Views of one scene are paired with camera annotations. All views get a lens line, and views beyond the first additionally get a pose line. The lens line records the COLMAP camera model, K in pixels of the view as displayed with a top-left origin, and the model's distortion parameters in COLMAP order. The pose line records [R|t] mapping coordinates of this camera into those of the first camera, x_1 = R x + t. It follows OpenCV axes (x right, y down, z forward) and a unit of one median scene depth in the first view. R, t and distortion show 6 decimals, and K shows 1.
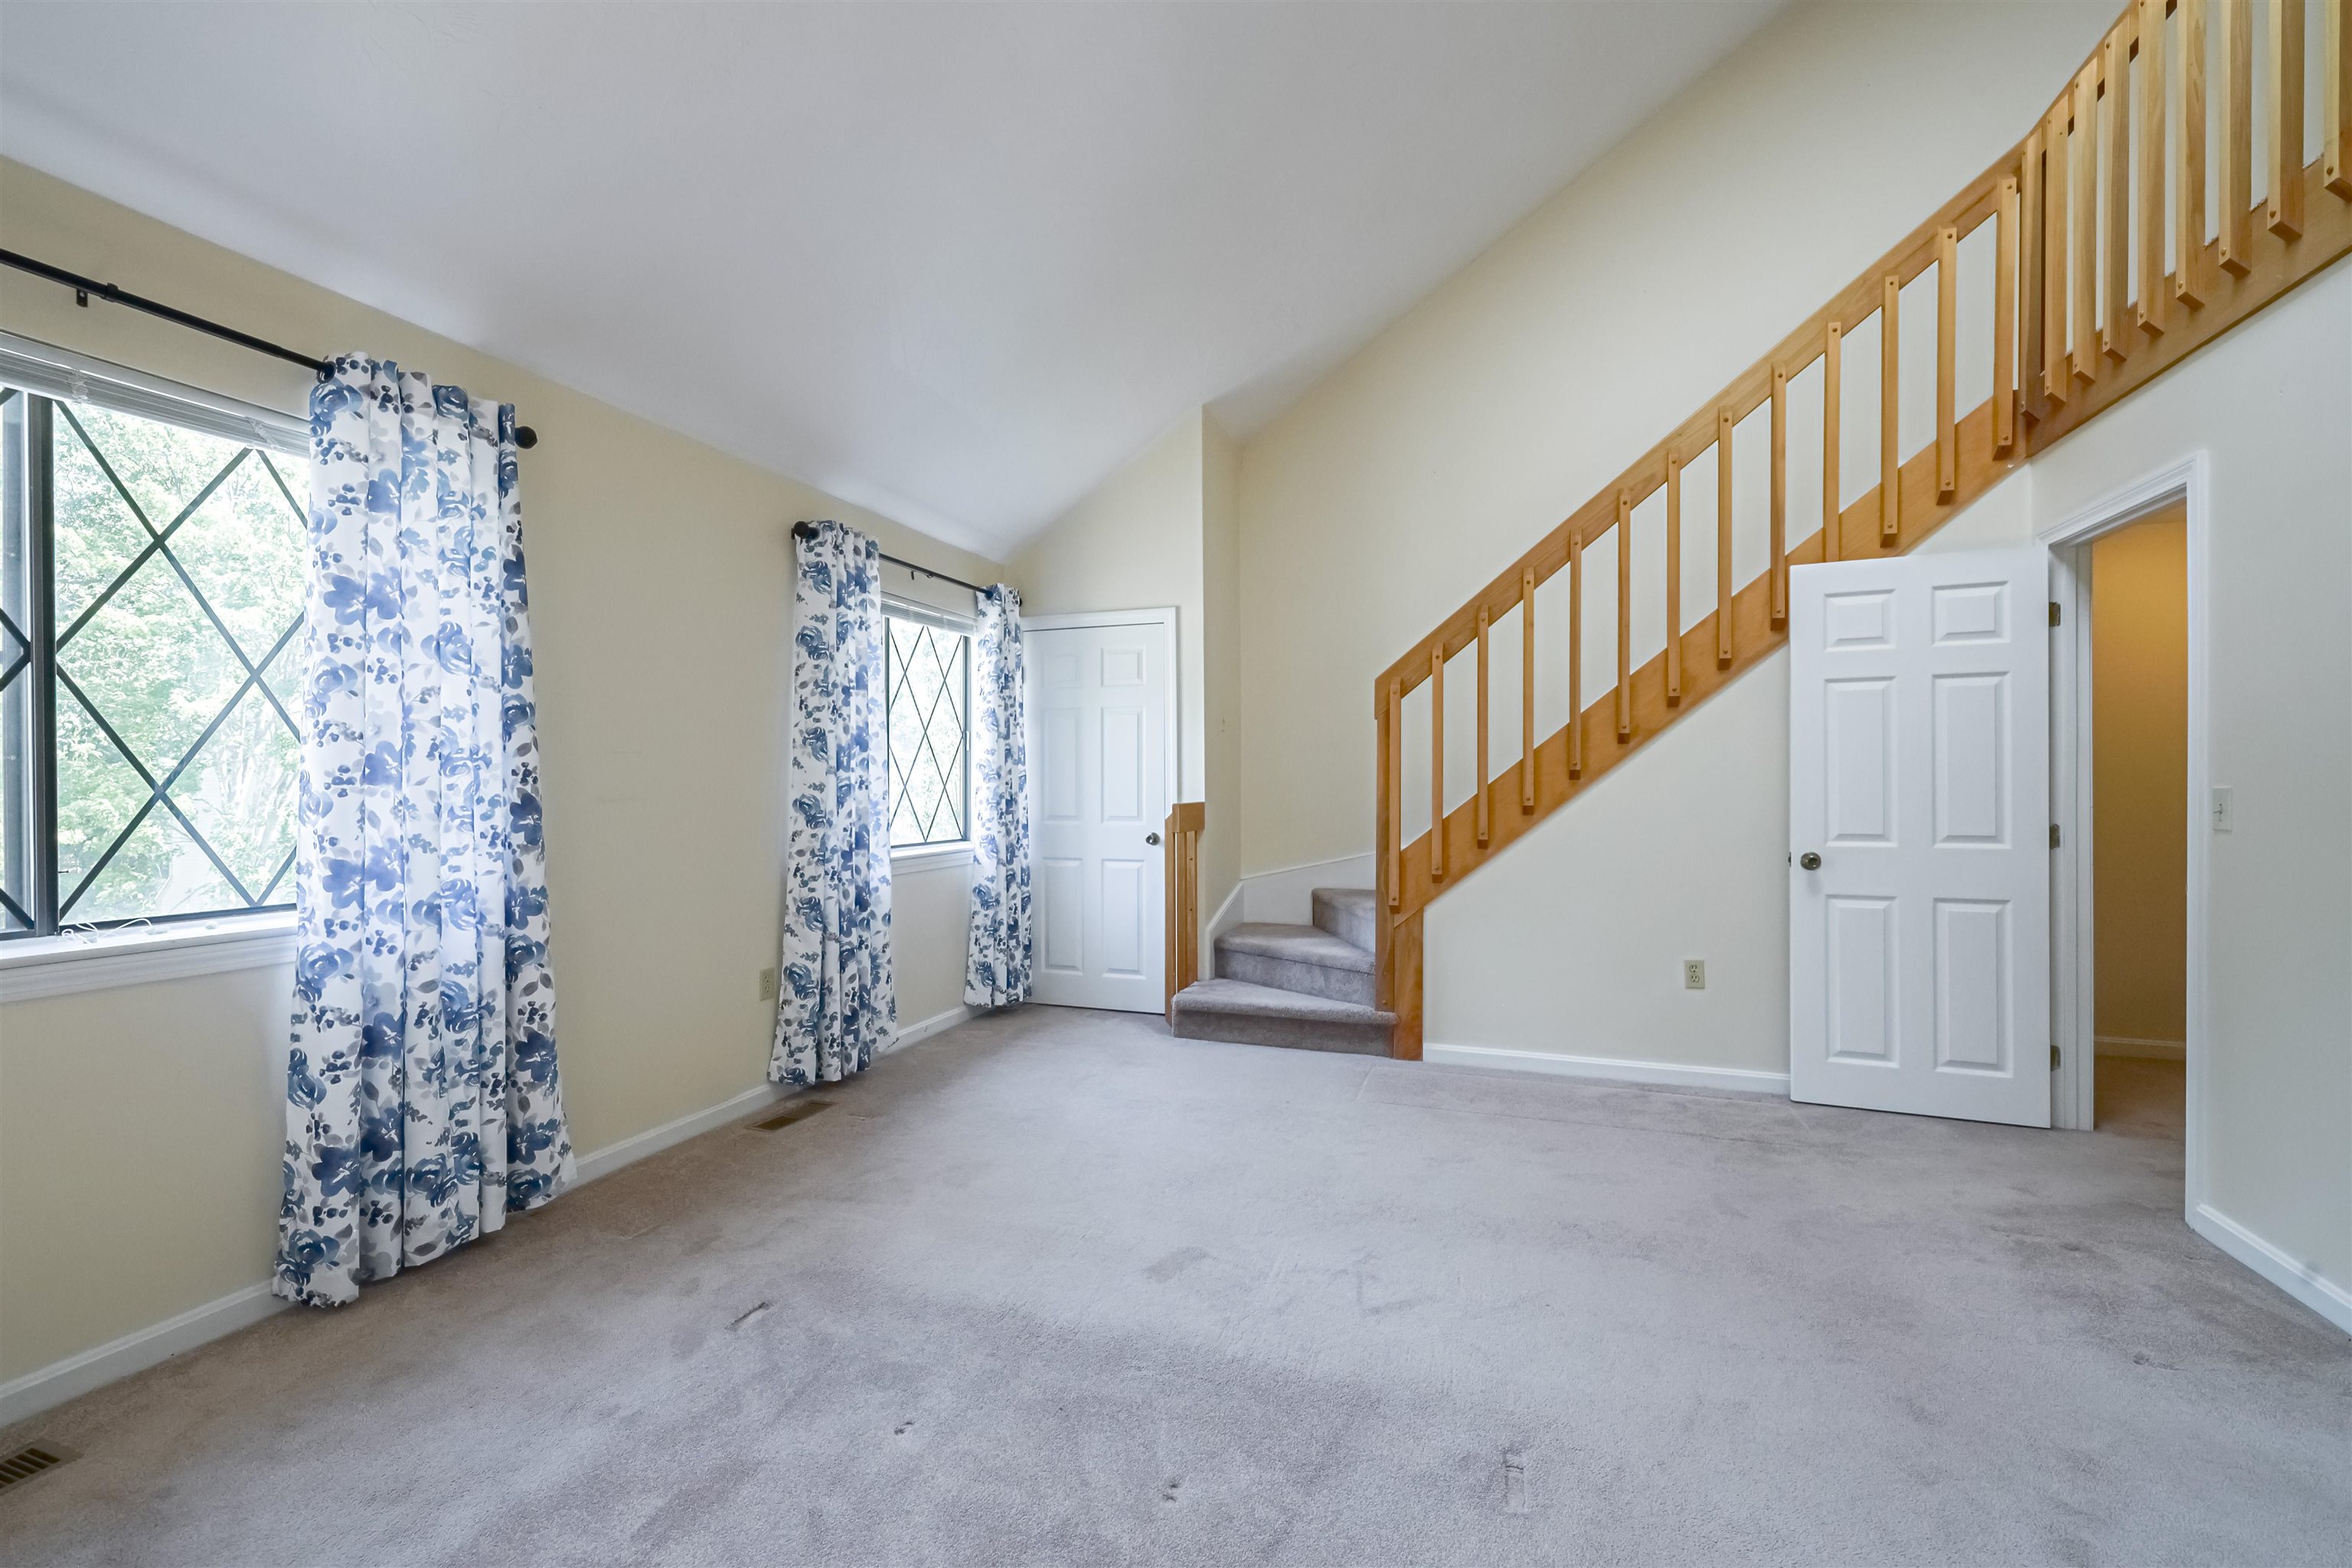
lens RADIAL K [[1014.0, 0, 1193.1], [0, 1014.0, 786.1], [0, 0, 1]] dist [0.000462, 0.000069]
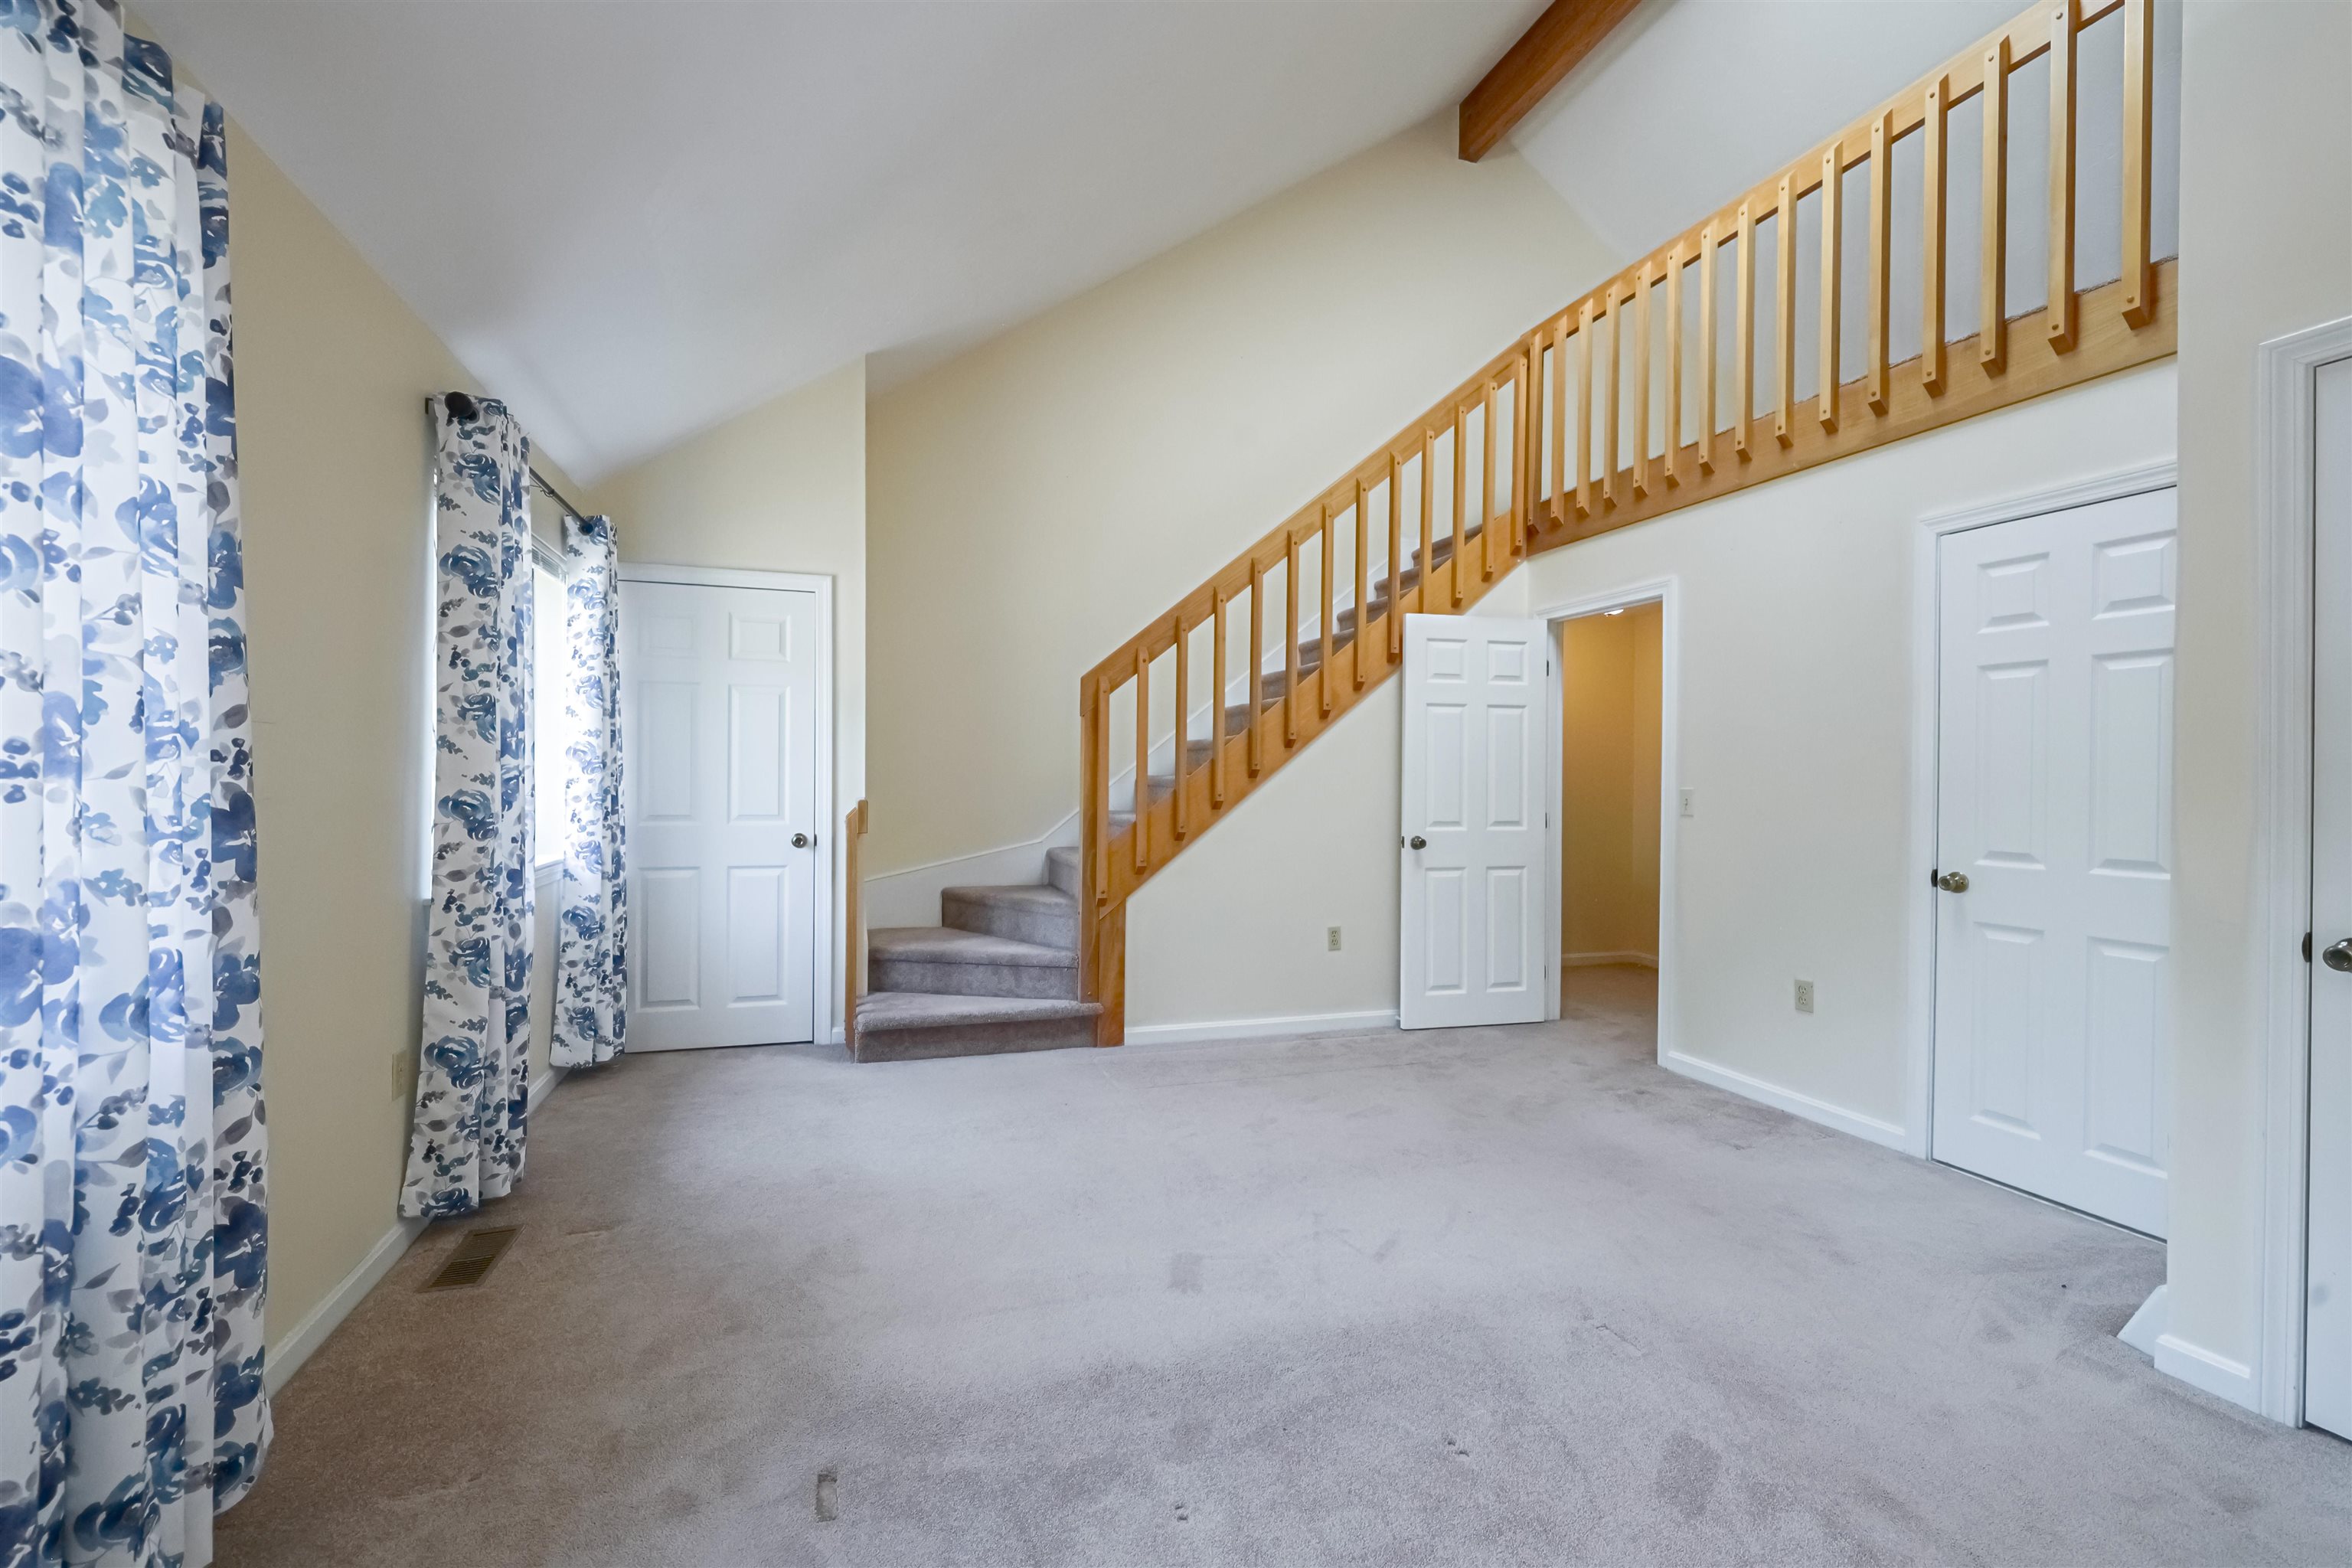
lens RADIAL K [[1014.0, 0, 1195.5], [0, 1014.0, 783.4], [0, 0, 1]] dist [0.000462, 0.000069]
pose [[0.789839, 0.005392, 0.613291, -0.413881], [-0.009187, 0.999953, 0.003040, -0.003224], [-0.613245, -0.008036, 0.789852, 0.151092]]
